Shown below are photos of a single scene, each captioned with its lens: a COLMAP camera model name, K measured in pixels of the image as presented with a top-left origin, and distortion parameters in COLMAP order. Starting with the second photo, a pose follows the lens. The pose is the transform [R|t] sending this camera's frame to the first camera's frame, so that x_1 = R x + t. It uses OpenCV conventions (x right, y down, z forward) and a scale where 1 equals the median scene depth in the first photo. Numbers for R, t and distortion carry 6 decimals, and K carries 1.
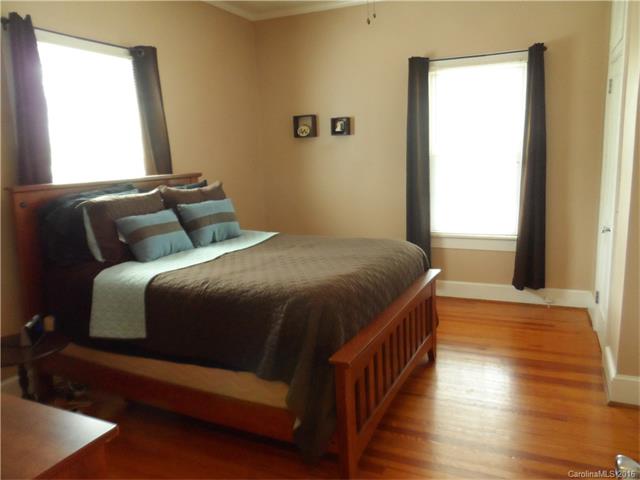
lens RADIAL K [[485.9, 0, 322.6], [0, 485.9, 238.3], [0, 0, 1]] dist [-0.001603, -0.012030]
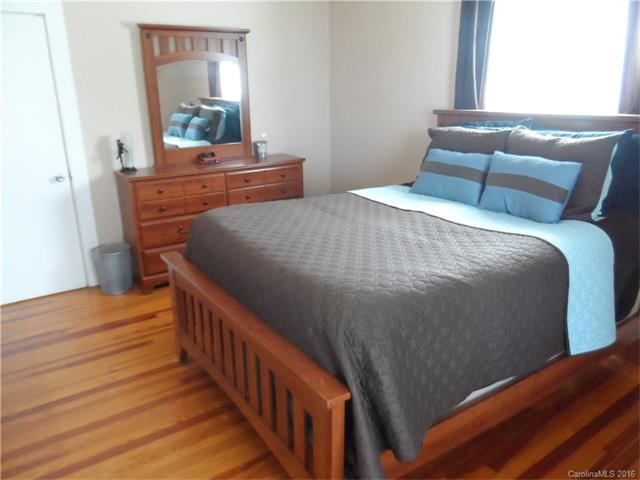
lens RADIAL K [[485.9, 0, 321.2], [0, 485.9, 237.7], [0, 0, 1]] dist [-0.001603, -0.012030]
pose [[-0.516448, 0.285429, -0.807348, 0.484117], [-0.117912, 0.910129, 0.397192, -0.200363], [0.848162, 0.300325, -0.436379, 1.033289]]
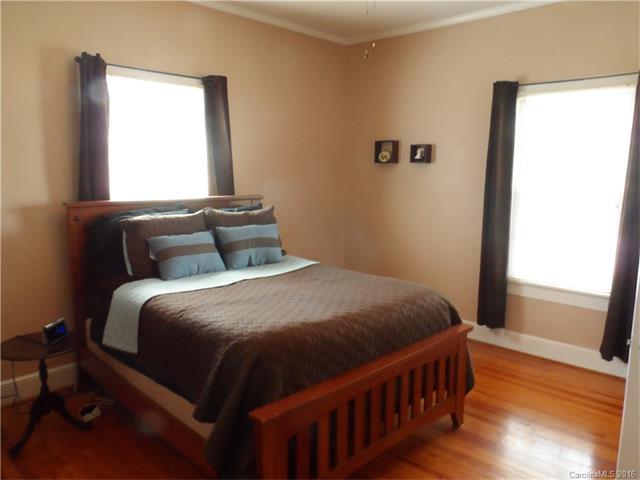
lens RADIAL K [[485.9, 0, 313.6], [0, 485.9, 239.3], [0, 0, 1]] dist [-0.001603, -0.012030]
pose [[0.946518, 0.089644, -0.309949, 0.204296], [-0.097960, 0.995126, -0.011338, -0.046756], [0.307422, 0.041095, 0.950686, 0.062939]]
